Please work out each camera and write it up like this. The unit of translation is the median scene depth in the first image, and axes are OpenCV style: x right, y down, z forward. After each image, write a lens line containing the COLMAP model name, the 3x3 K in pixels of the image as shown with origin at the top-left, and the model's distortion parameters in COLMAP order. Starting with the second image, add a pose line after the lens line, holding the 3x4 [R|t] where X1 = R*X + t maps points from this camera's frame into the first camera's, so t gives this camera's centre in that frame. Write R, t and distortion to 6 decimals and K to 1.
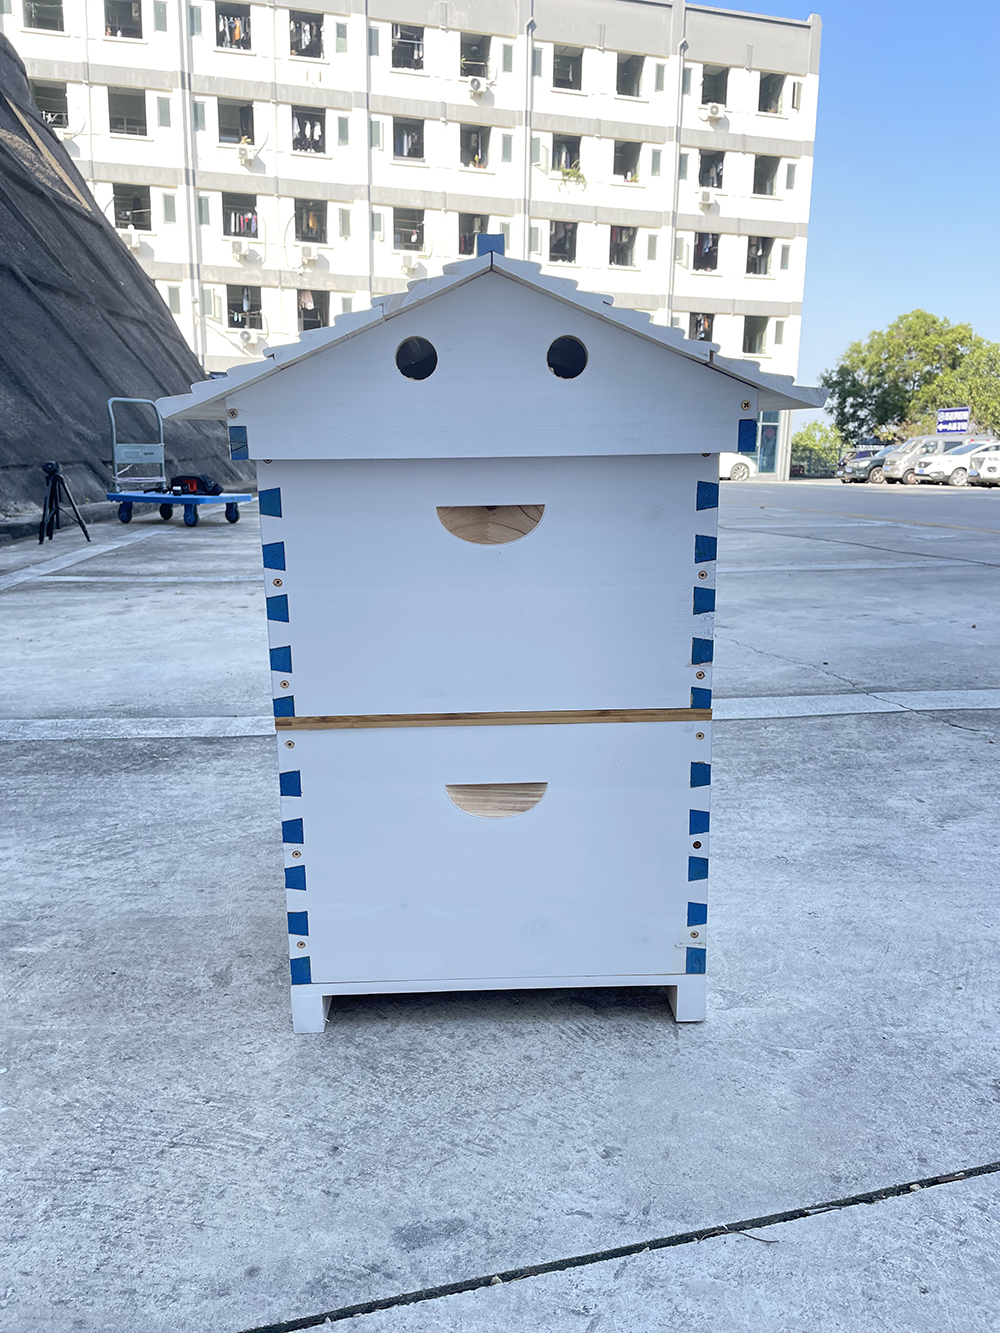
lens RADIAL K [[1006.5, 0, 504.5], [0, 1006.5, 662.8], [0, 0, 1]] dist [0.080737, -0.109290]
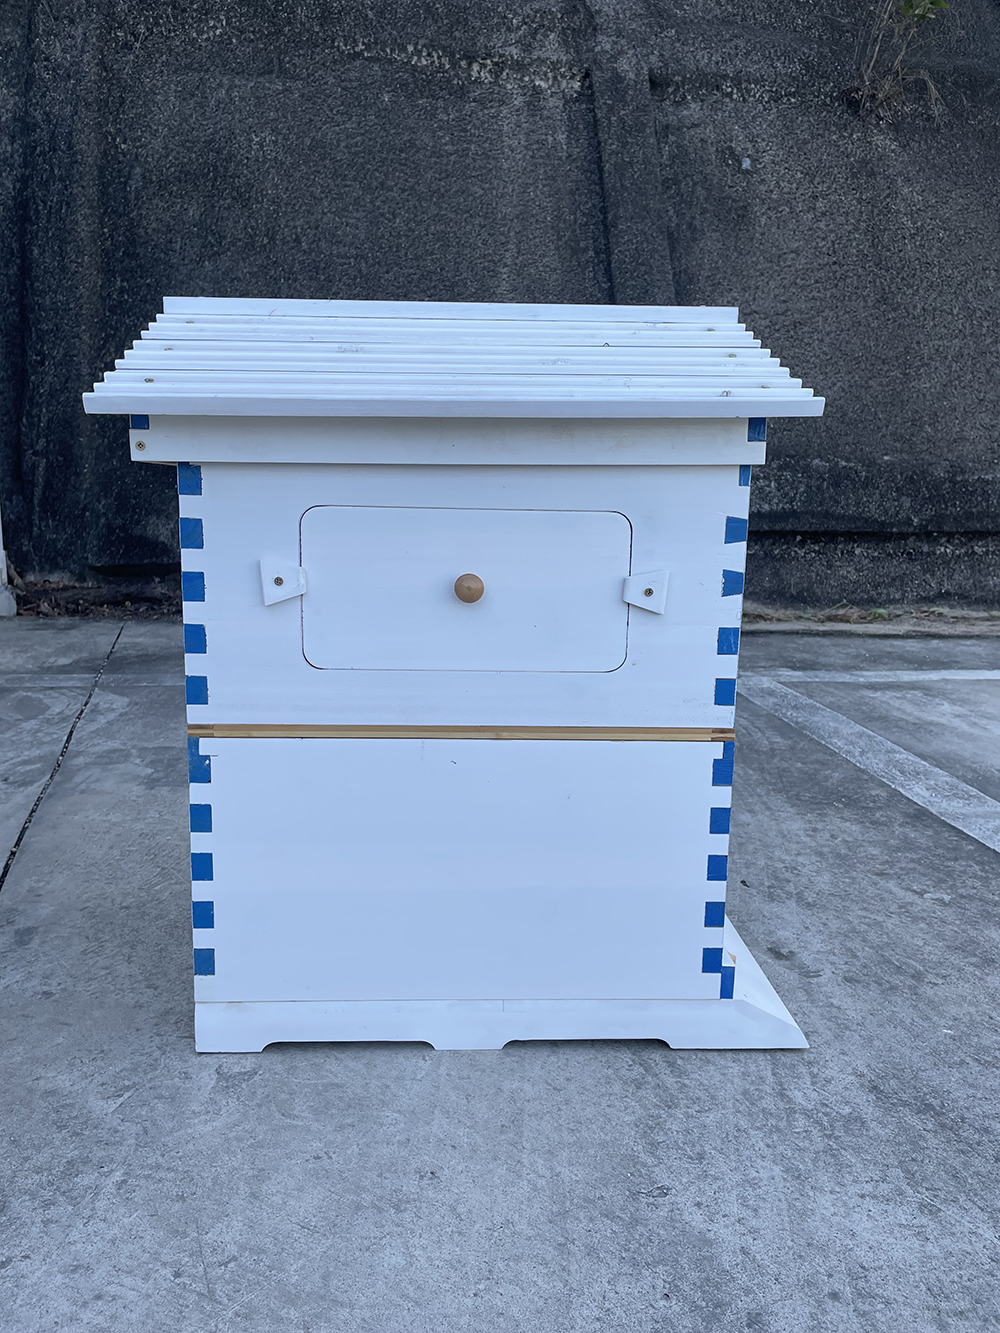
lens RADIAL K [[1008.3, 0, 503.7], [0, 1008.3, 671.5], [0, 0, 1]] dist [0.078023, -0.107926]
pose [[0.019277, 0.183580, -0.982816, 0.837476], [-0.227910, 0.957925, 0.174461, -0.175197], [0.973491, 0.220630, 0.060306, 0.884231]]
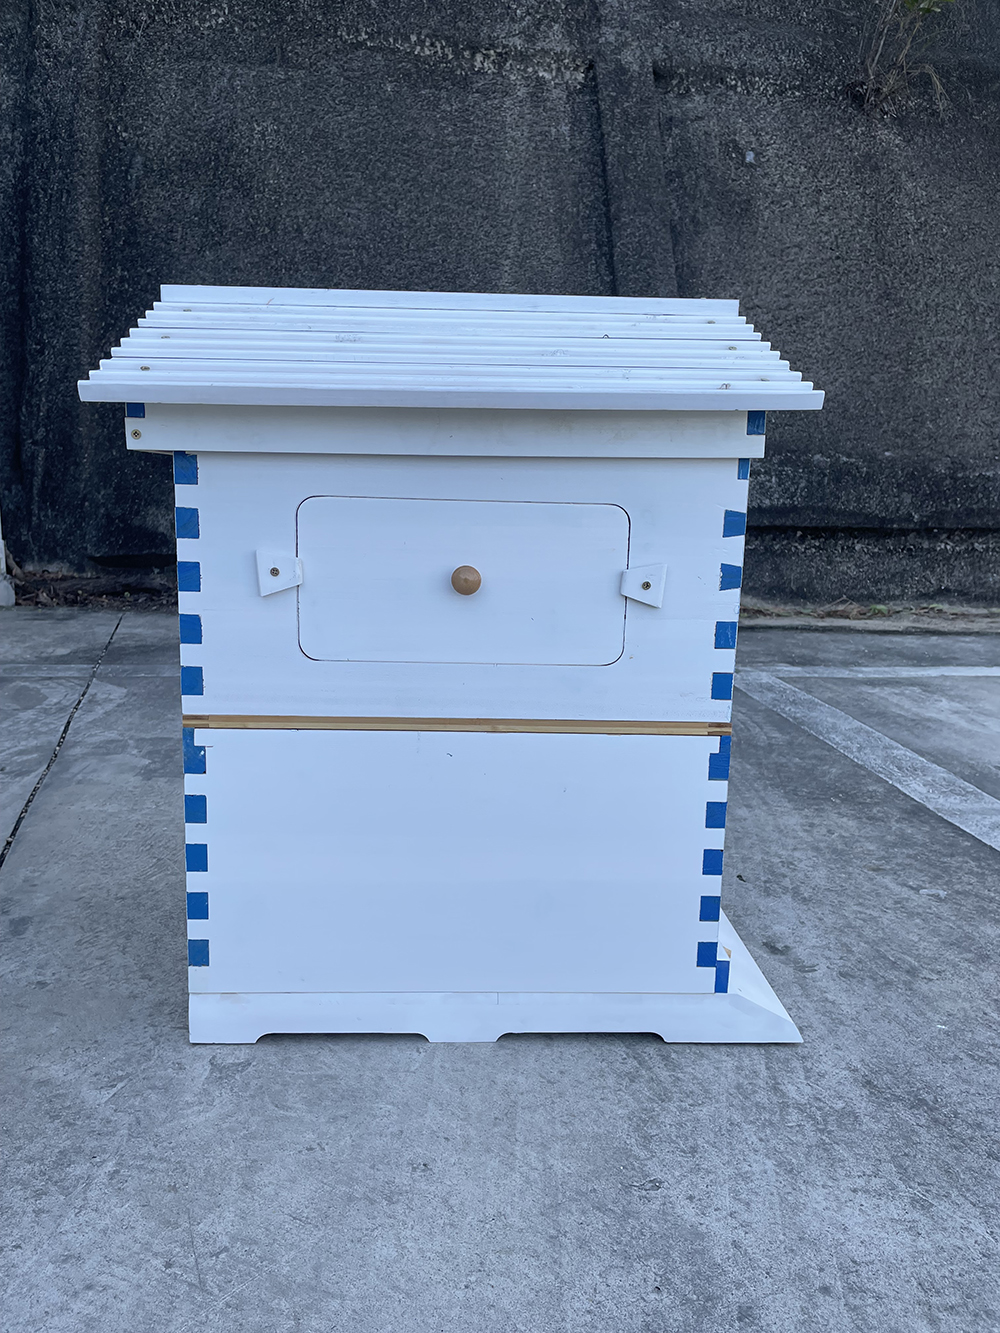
lens RADIAL K [[1008.1, 0, 505.9], [0, 1008.1, 672.0], [0, 0, 1]] dist [0.078571, -0.108105]
pose [[0.020226, 0.190284, -0.981521, 0.835649], [-0.234944, 0.955135, 0.180327, -0.174646], [0.971798, 0.226955, 0.064025, 0.886729]]
